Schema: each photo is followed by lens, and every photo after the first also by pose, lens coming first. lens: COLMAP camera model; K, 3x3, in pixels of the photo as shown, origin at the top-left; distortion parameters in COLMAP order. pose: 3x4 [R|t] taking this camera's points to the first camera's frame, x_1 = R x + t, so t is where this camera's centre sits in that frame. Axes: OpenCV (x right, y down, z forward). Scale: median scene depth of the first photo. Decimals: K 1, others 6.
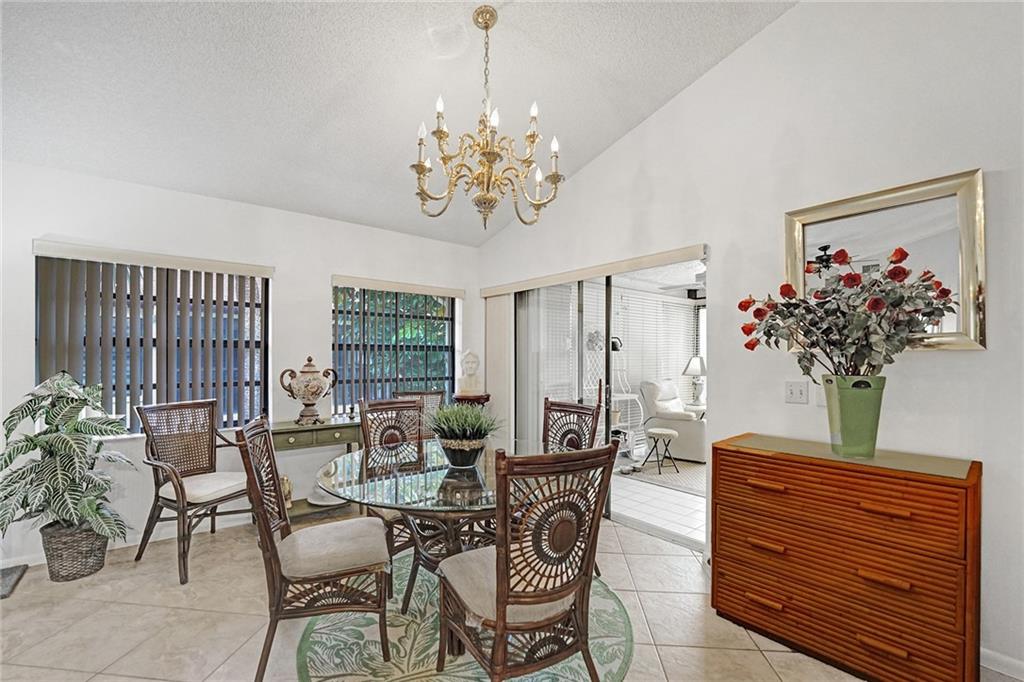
lens RADIAL K [[432.5, 0, 513.2], [0, 432.5, 344.7], [0, 0, 1]] dist [-0.026117, 0.002552]
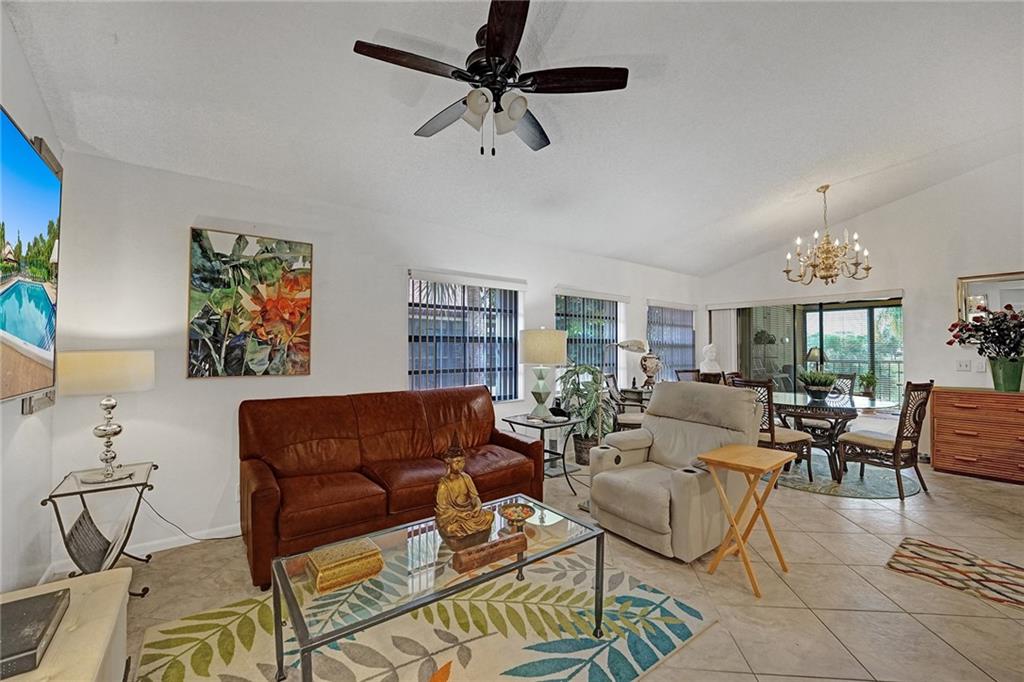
lens RADIAL K [[432.5, 0, 523.0], [0, 432.5, 338.5], [0, 0, 1]] dist [-0.026117, 0.002552]
pose [[0.999992, 0.001314, -0.003739, -0.582342], [-0.001300, 0.999992, 0.003780, -0.009549], [0.003744, -0.003775, 0.999986, -0.417177]]
